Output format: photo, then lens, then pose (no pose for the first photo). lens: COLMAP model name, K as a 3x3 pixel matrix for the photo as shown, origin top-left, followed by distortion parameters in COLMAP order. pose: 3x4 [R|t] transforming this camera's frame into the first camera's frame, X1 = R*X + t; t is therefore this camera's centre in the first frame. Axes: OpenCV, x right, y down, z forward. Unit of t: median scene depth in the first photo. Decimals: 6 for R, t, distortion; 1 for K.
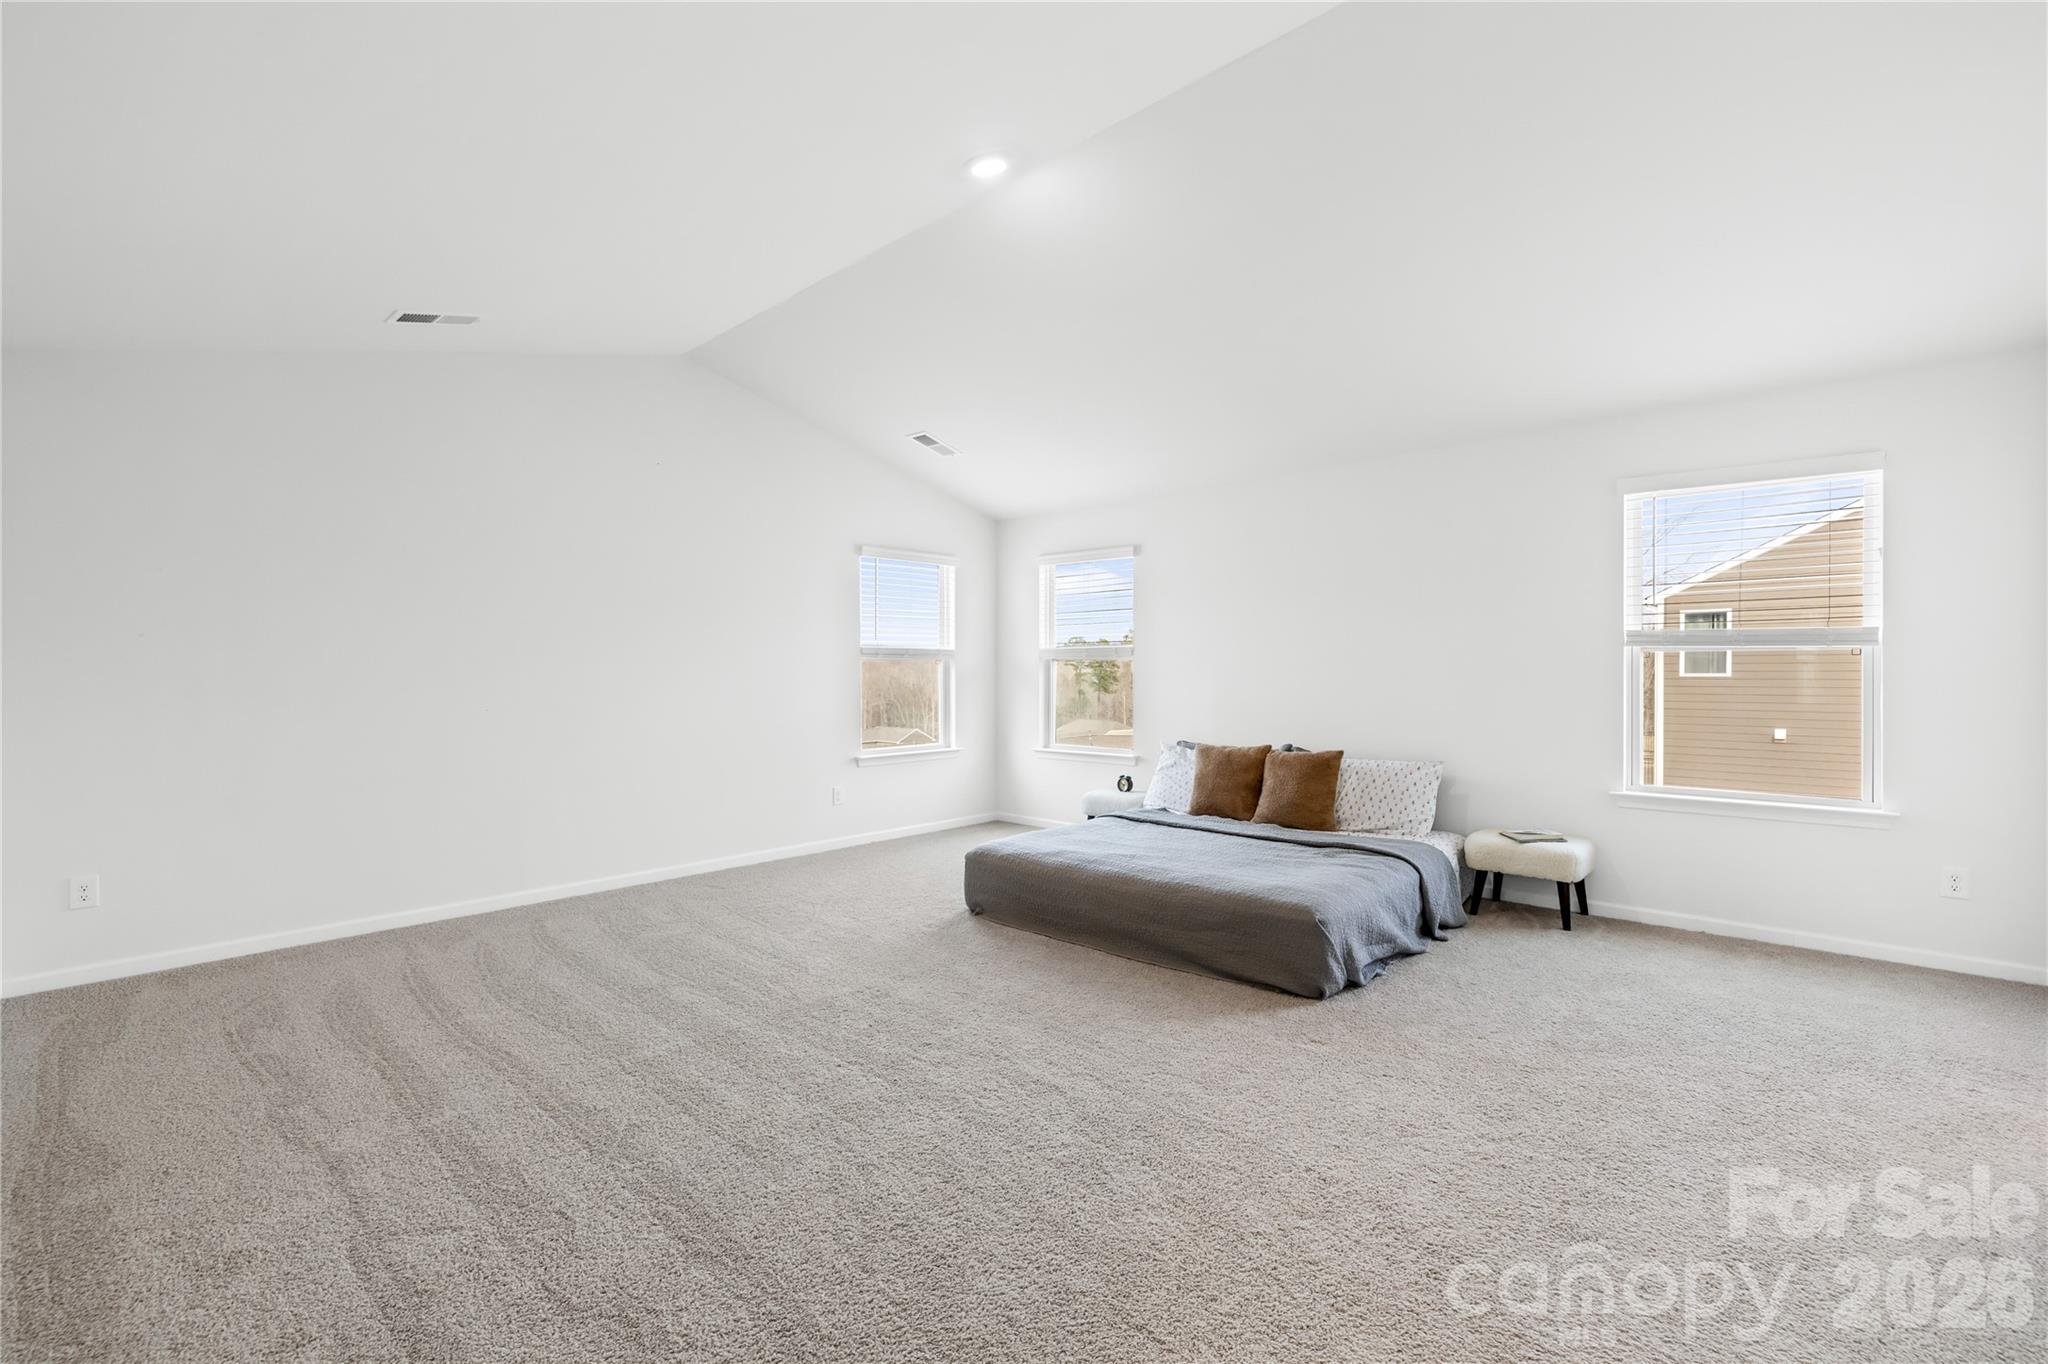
lens RADIAL K [[896.7, 0, 1023.3], [0, 896.7, 683.1], [0, 0, 1]] dist [-0.001187, -0.000020]
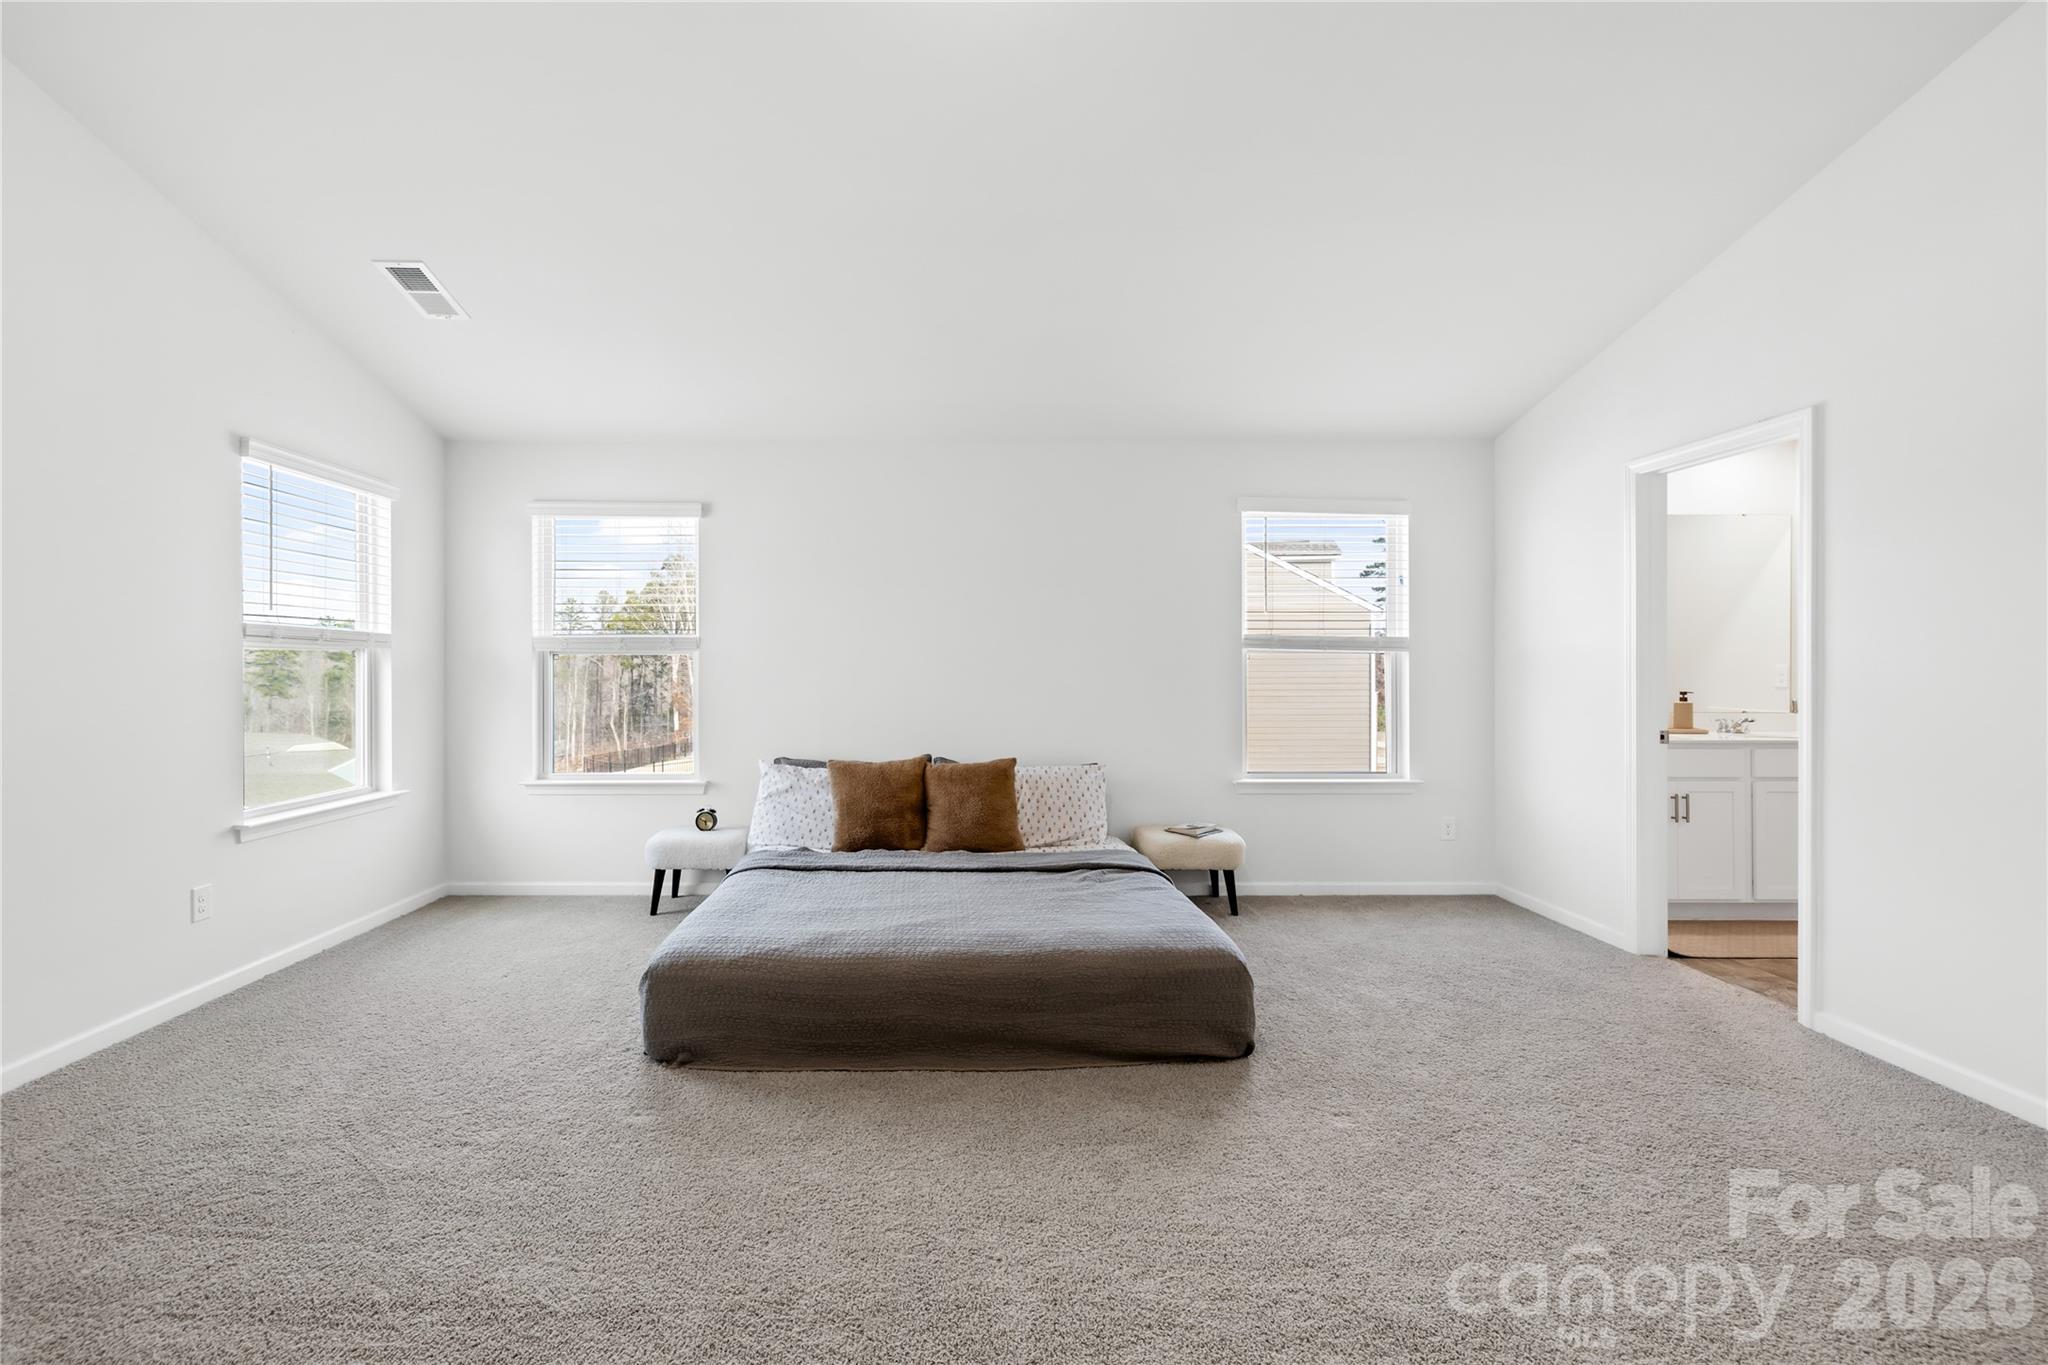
lens RADIAL K [[896.7, 0, 982.4], [0, 896.7, 677.9], [0, 0, 1]] dist [-0.001187, -0.000020]
pose [[0.726907, -0.002103, 0.686732, -0.263621], [0.006601, 0.999971, -0.003924, -0.001636], [-0.686704, 0.007386, 0.726900, 0.338923]]
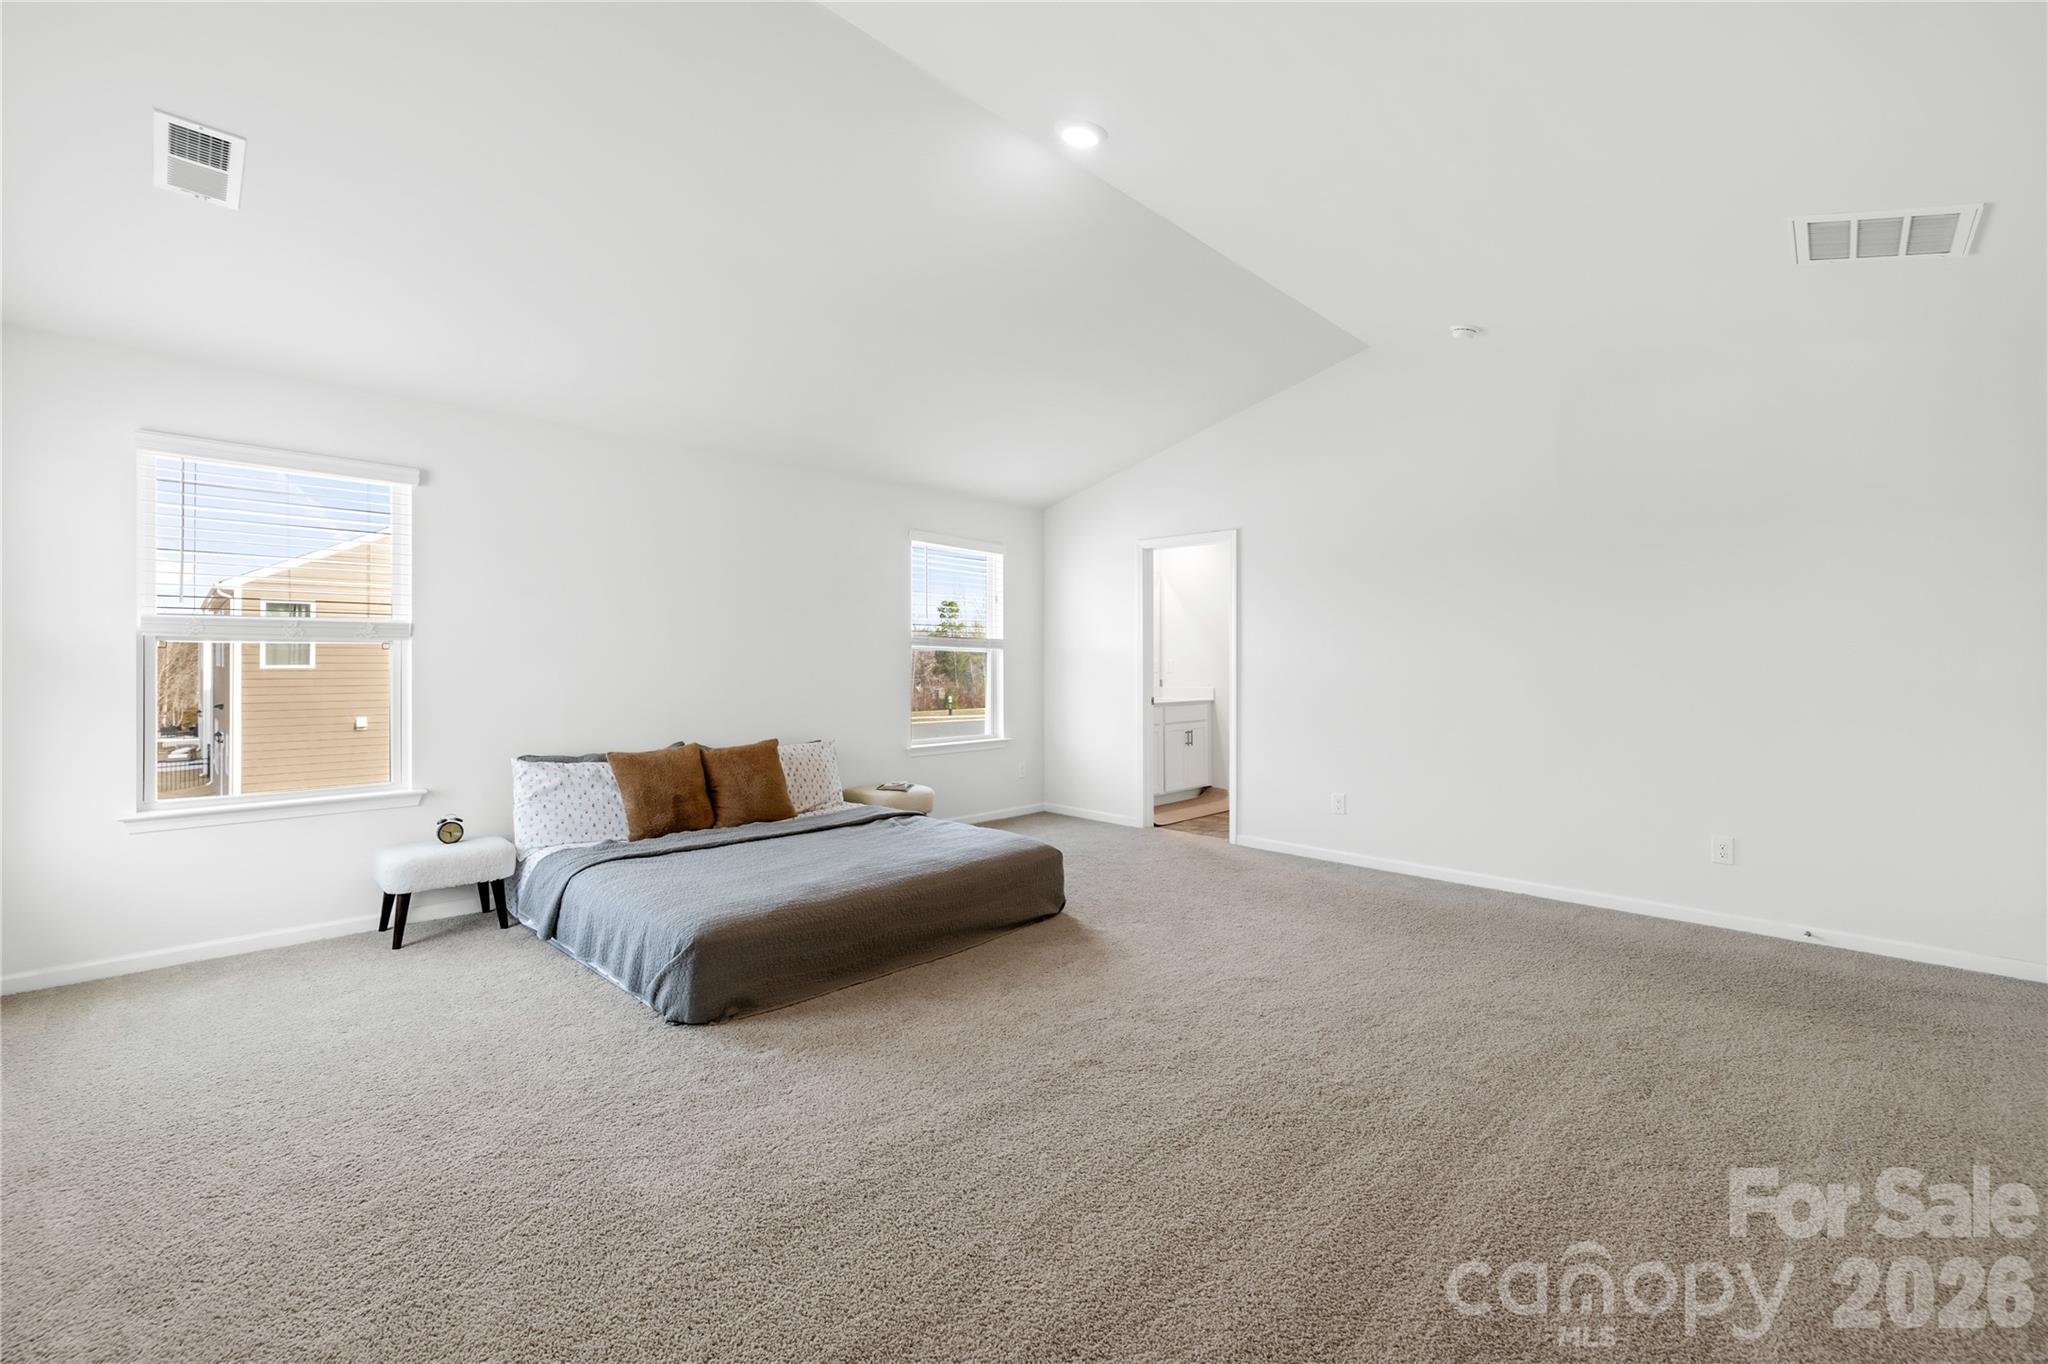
lens RADIAL K [[896.7, 0, 1014.1], [0, 896.7, 666.8], [0, 0, 1]] dist [-0.001187, -0.000020]
pose [[0.014339, -0.002575, 0.999894, -0.615292], [0.012116, 0.999924, 0.002402, -0.006208], [-0.999824, 0.012081, 0.014369, 0.651359]]
